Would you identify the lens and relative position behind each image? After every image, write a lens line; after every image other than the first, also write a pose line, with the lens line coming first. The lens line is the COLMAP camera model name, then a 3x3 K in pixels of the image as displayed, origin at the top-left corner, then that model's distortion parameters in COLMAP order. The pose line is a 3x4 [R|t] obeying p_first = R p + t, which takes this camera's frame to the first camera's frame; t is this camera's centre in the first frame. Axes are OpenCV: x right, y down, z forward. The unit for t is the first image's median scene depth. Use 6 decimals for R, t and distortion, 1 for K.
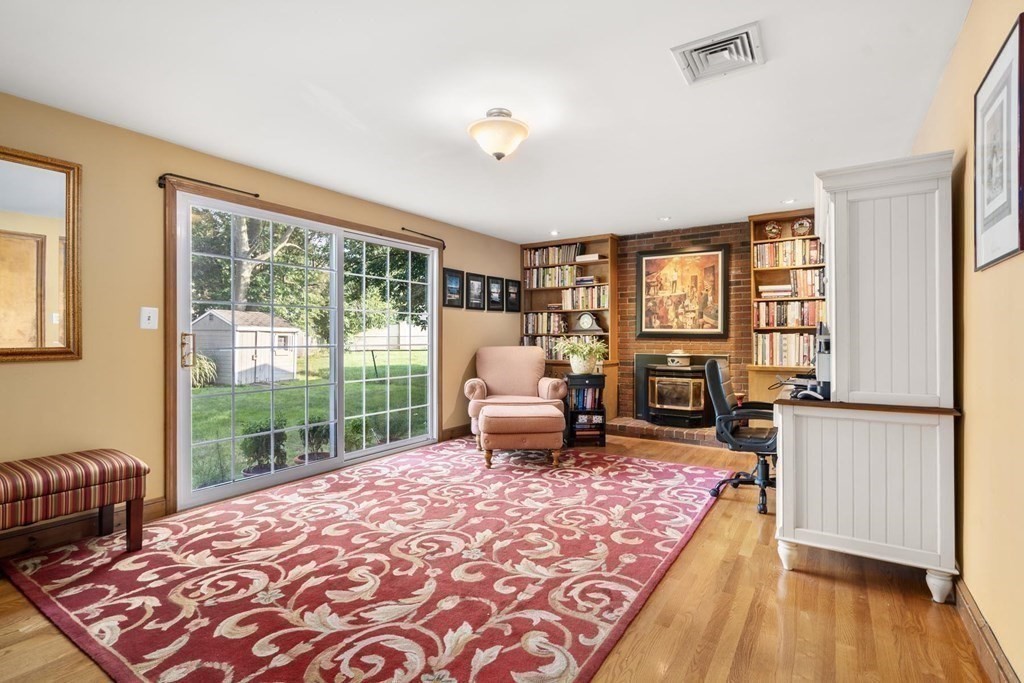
lens RADIAL K [[470.4, 0, 518.4], [0, 470.4, 336.5], [0, 0, 1]] dist [-0.000123, -0.000079]
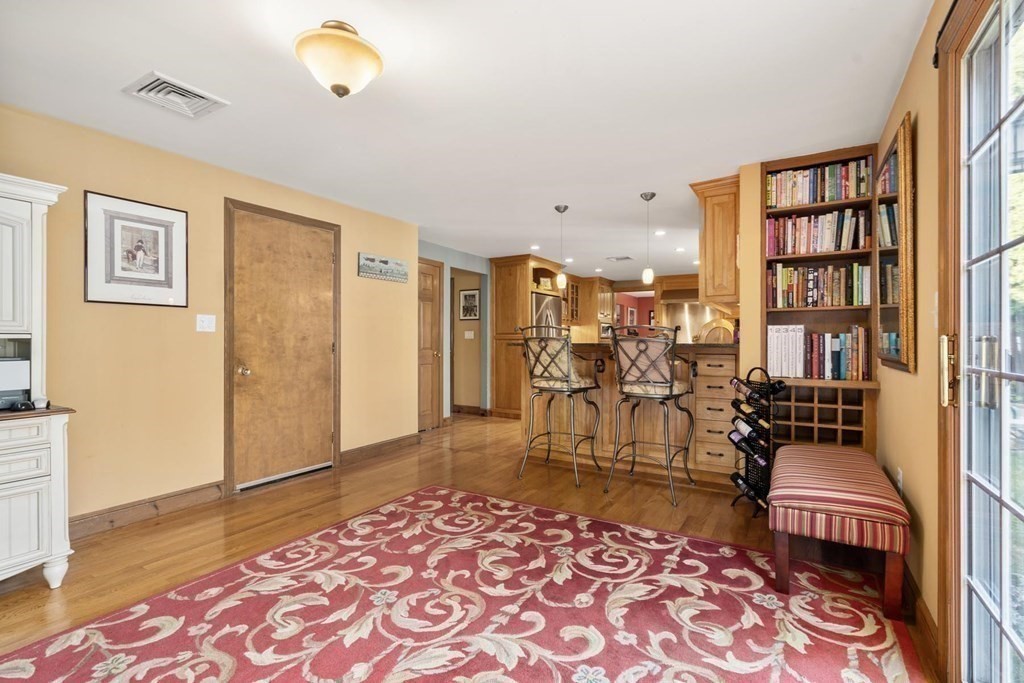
lens RADIAL K [[470.4, 0, 518.4], [0, 470.4, 336.5], [0, 0, 1]] dist [-0.000123, -0.000079]
pose [[-0.999561, 0.001388, -0.029603, -0.351342], [0.001682, 0.999950, -0.009898, -0.001991], [0.029588, -0.009943, -0.999513, 2.081576]]
